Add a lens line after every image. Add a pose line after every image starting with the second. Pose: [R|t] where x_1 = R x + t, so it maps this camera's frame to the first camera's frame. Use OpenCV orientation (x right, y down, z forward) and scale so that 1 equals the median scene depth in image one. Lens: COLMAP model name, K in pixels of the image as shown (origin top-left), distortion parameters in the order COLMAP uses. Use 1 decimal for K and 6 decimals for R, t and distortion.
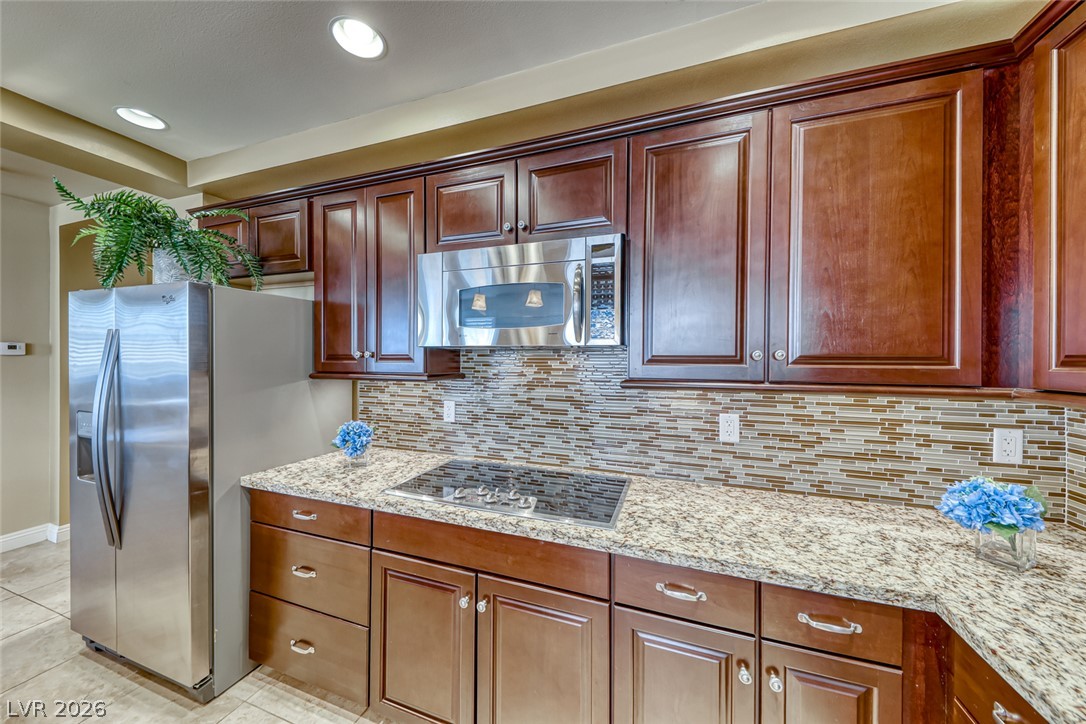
lens RADIAL K [[370.4, 0, 539.5], [0, 370.4, 359.1], [0, 0, 1]] dist [0.018939, -0.006288]
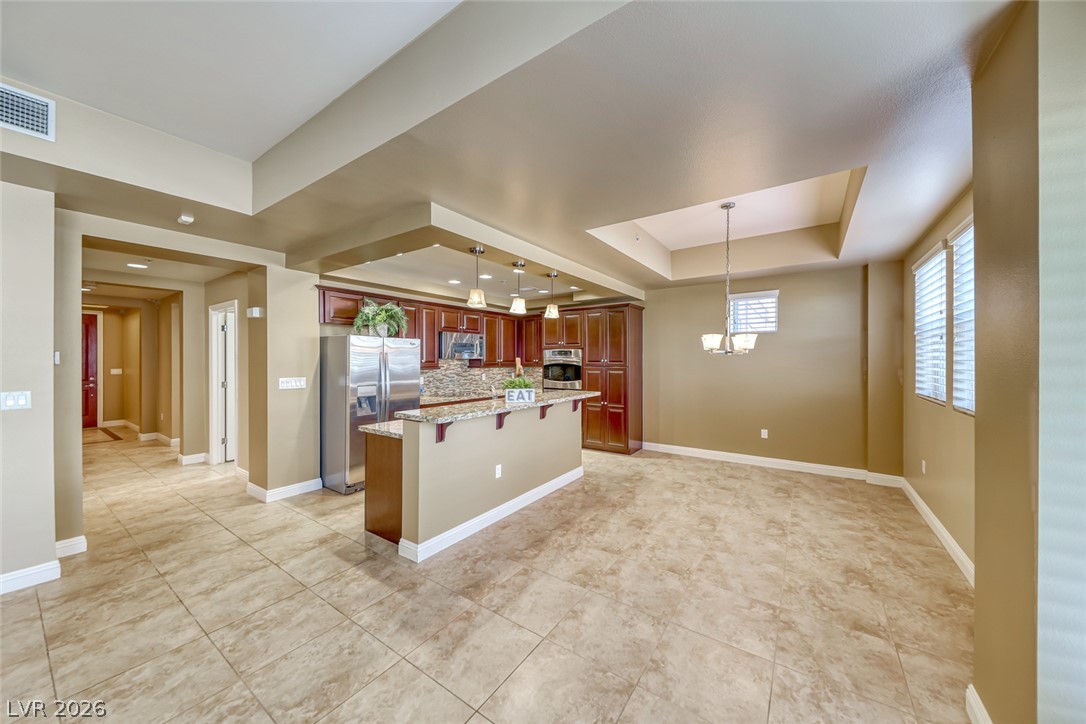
lens RADIAL K [[377.6, 0, 541.0], [0, 377.6, 362.1], [0, 0, 1]] dist [0.020726, -0.008247]
pose [[0.263516, -0.014158, 0.964551, -3.125963], [0.003527, 0.999900, 0.013714, -0.042174], [-0.964649, -0.000212, 0.263539, -0.712923]]
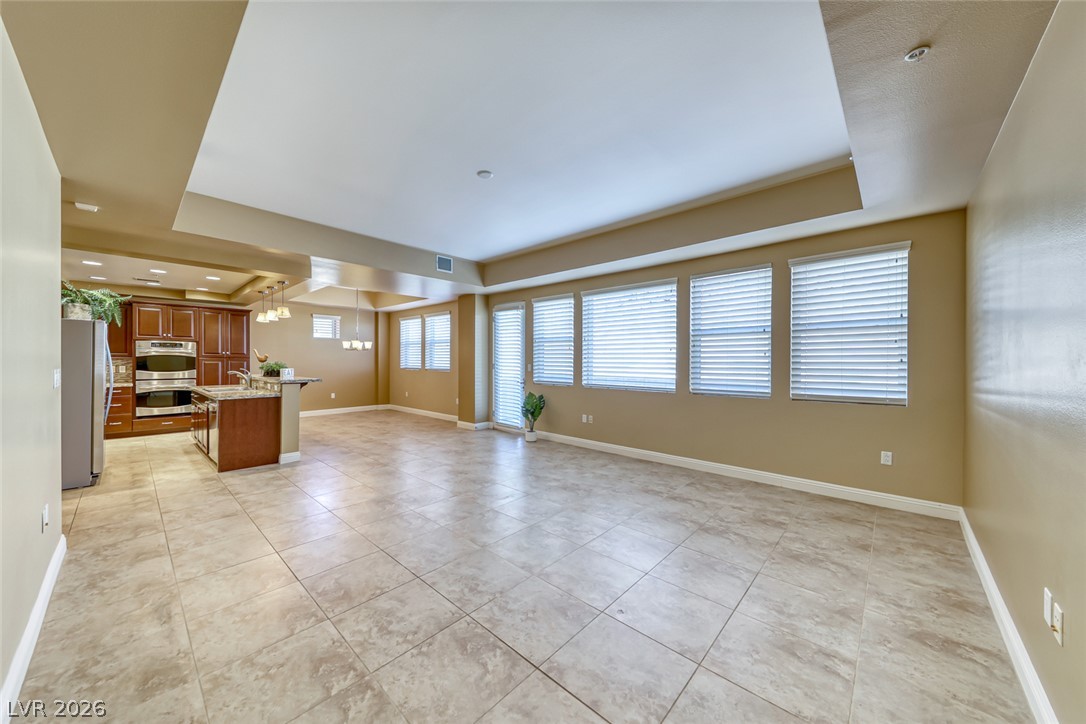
lens RADIAL K [[377.6, 0, 541.0], [0, 377.6, 362.1], [0, 0, 1]] dist [0.020726, -0.008247]
pose [[-0.920508, -0.013318, 0.390496, -4.503052], [-0.011286, 0.999908, 0.007498, 0.022361], [-0.390560, 0.002495, -0.920574, 2.060302]]
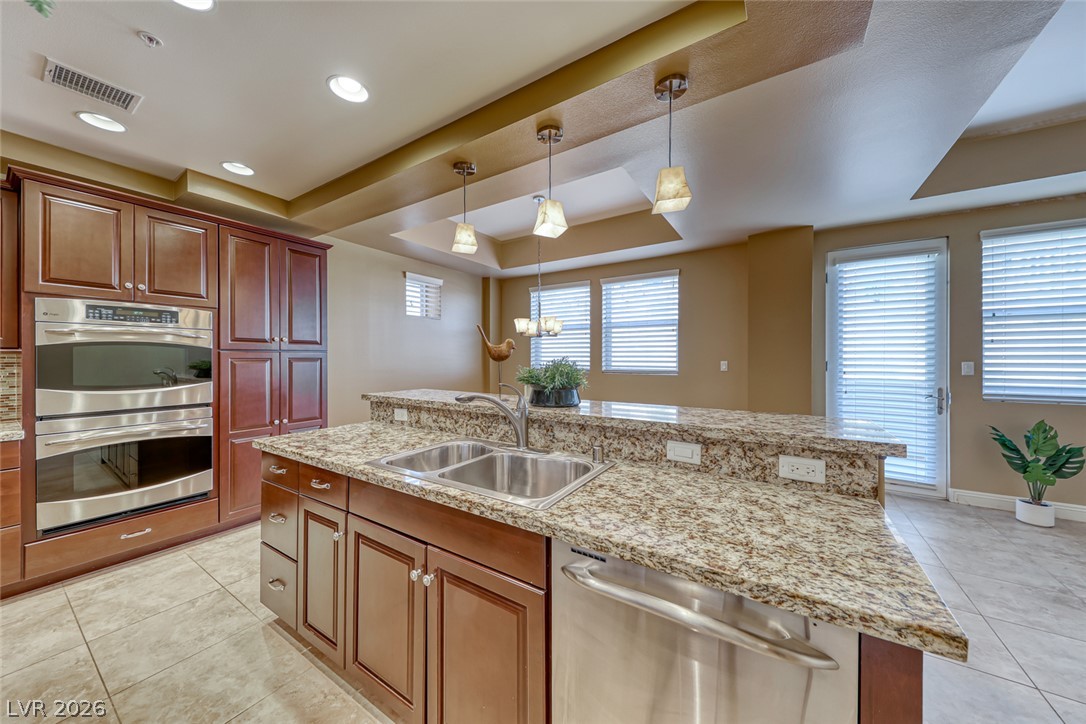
lens RADIAL K [[370.4, 0, 539.5], [0, 370.4, 359.1], [0, 0, 1]] dist [0.018939, -0.006288]
pose [[-0.972924, -0.007743, 0.230995, -1.333353], [-0.006760, 0.999964, 0.005046, 0.063980], [-0.231026, 0.003348, -0.972942, 0.988088]]
